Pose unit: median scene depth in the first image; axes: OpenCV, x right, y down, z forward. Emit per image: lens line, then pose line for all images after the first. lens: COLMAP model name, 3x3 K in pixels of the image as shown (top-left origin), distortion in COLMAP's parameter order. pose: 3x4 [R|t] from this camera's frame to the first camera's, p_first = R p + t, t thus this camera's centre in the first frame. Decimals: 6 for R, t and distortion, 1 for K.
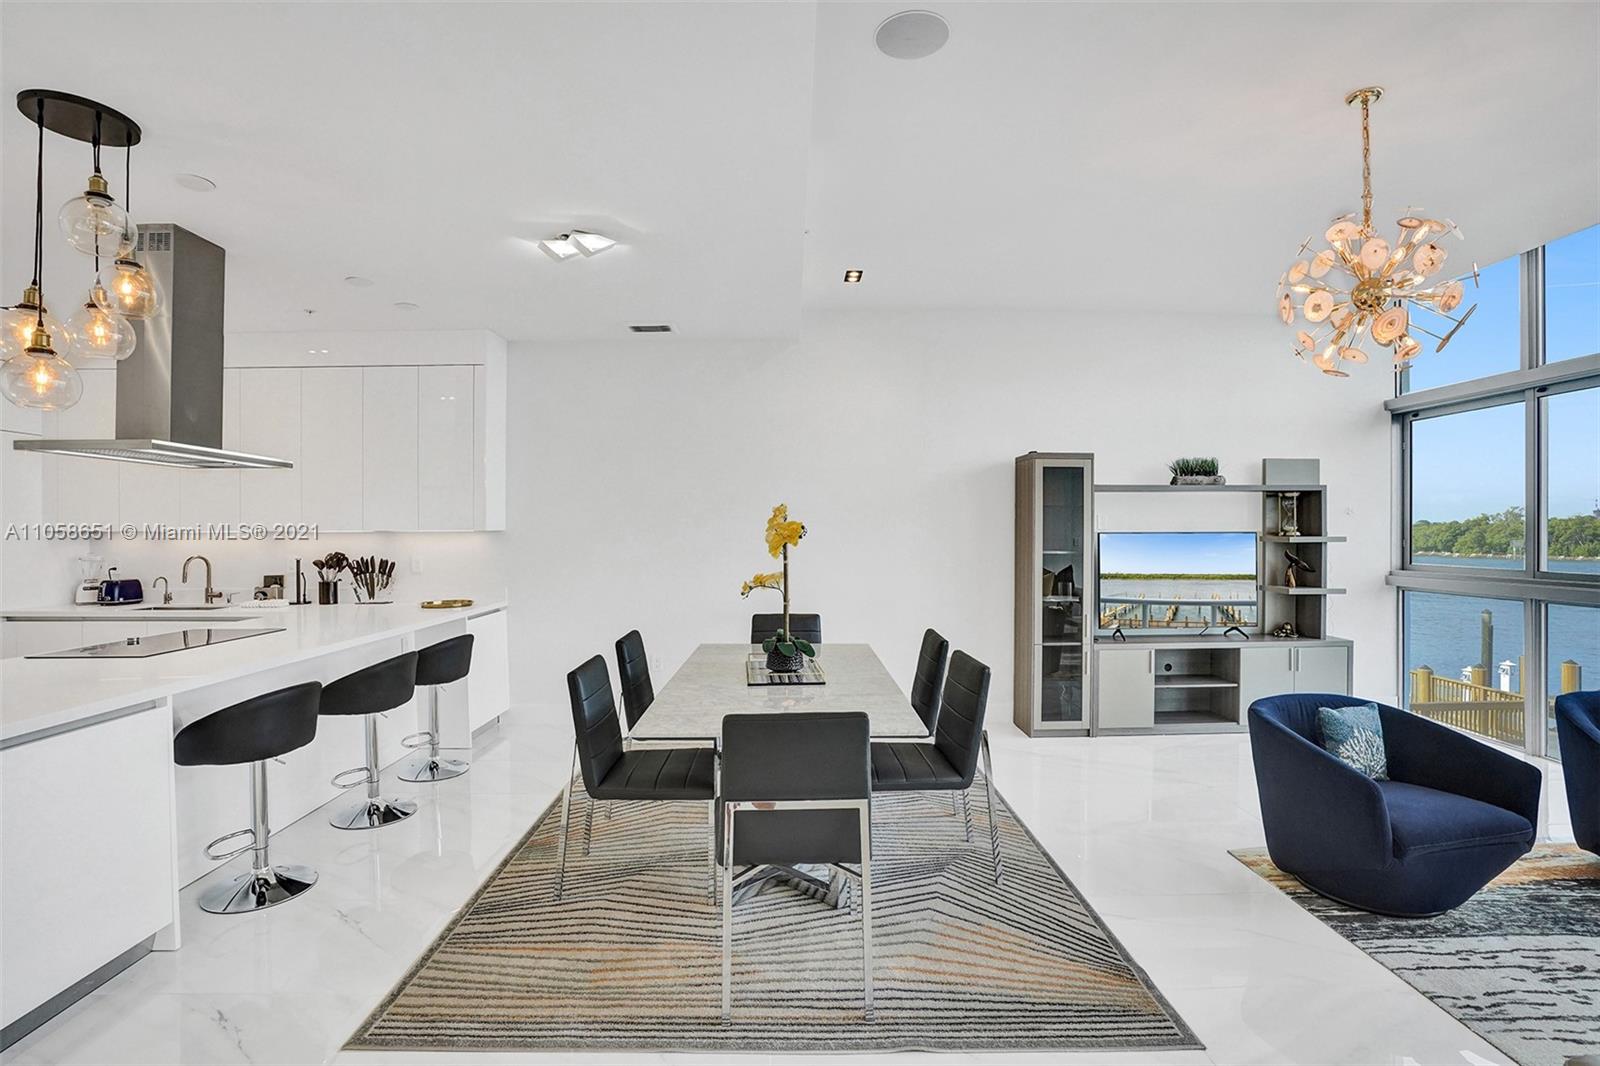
lens RADIAL K [[752.2, 0, 803.1], [0, 752.2, 533.5], [0, 0, 1]] dist [-0.079535, 0.029922]
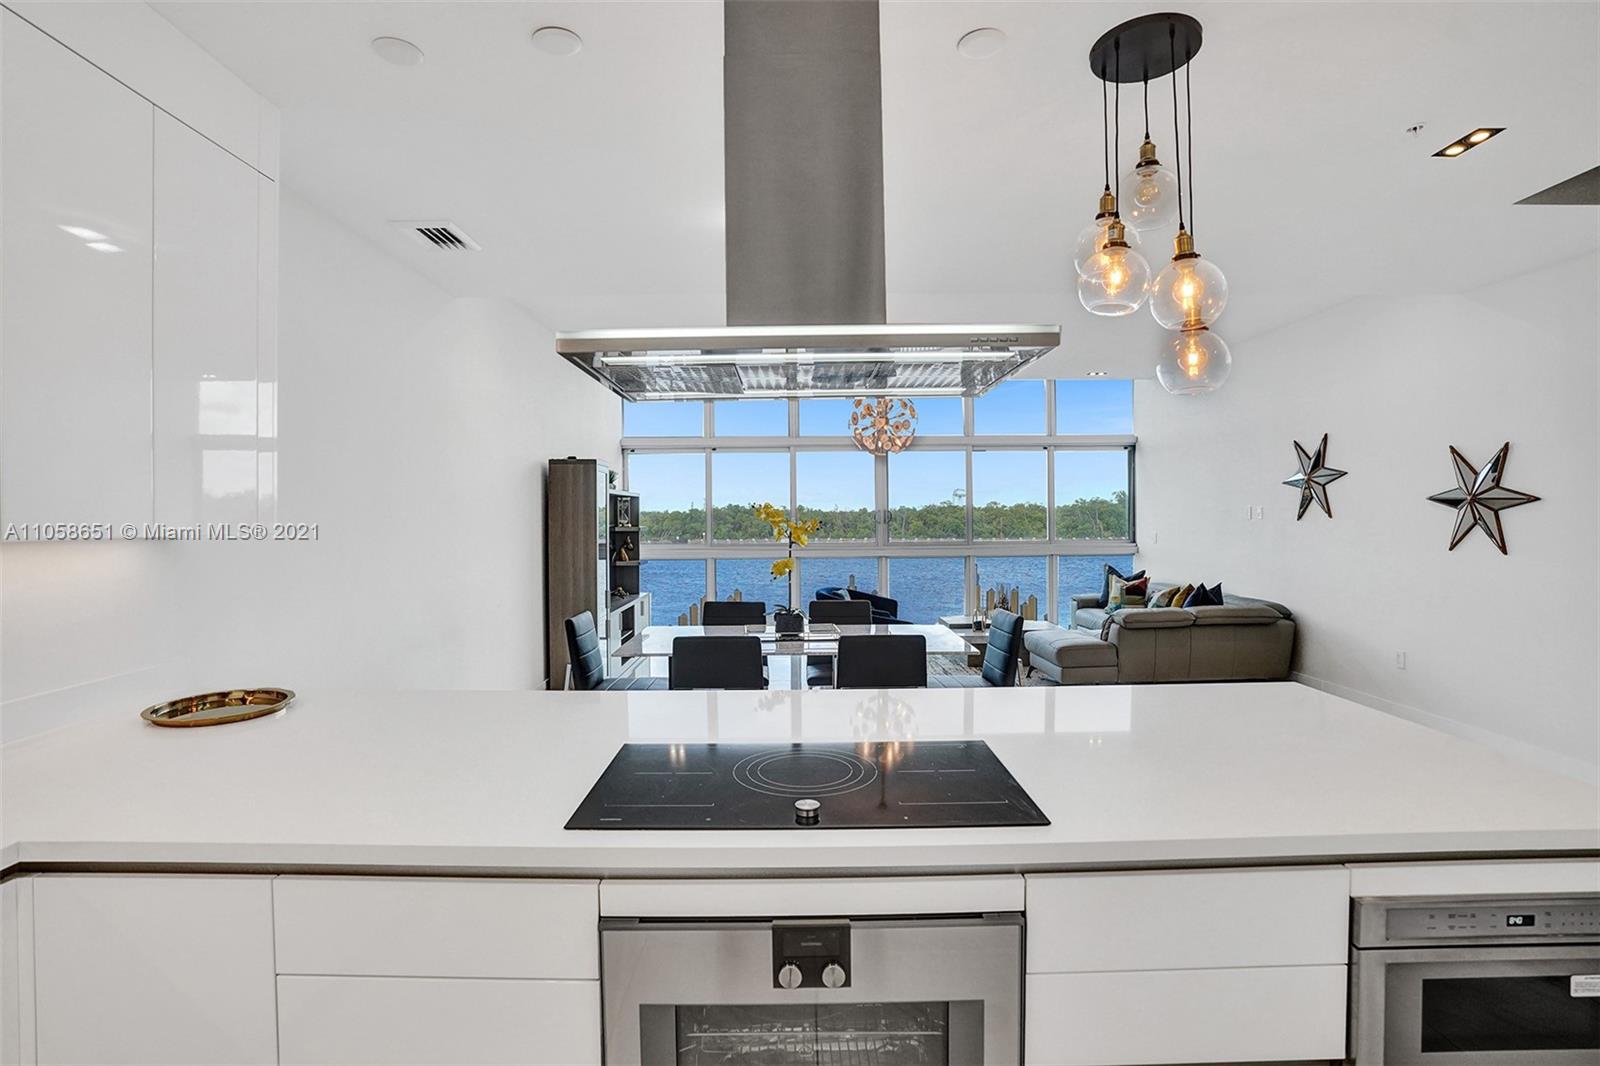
lens RADIAL K [[760.7, 0, 789.3], [0, 760.7, 519.9], [0, 0, 1]] dist [-0.085893, 0.025130]
pose [[0.021487, -0.001321, 0.999768, -0.869956], [0.009135, 0.999958, 0.001125, -0.008581], [-0.999727, 0.009109, 0.021498, 0.643244]]
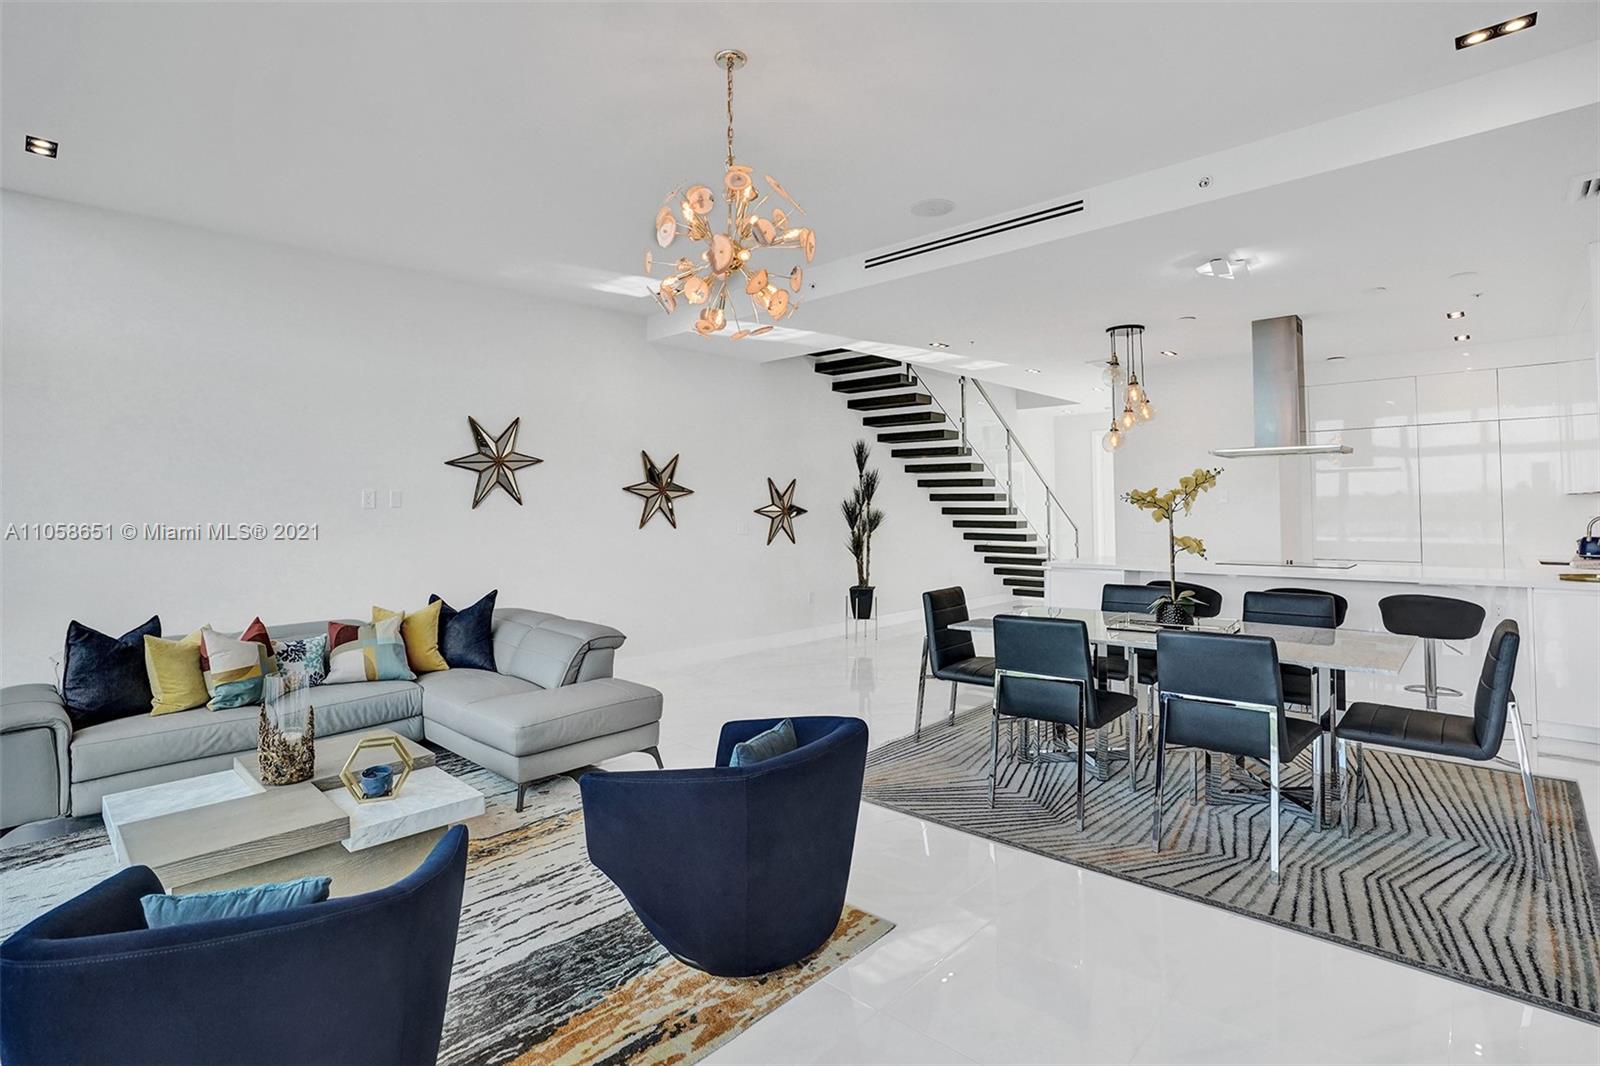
lens RADIAL K [[776.9, 0, 793.5], [0, 776.9, 482.9], [0, 0, 1]] dist [-0.058821, 0.017666]
pose [[-0.704771, -0.010278, -0.709360, 0.752184], [0.015089, 0.999452, -0.029473, 0.002611], [0.709274, -0.031475, -0.704230, 0.905958]]
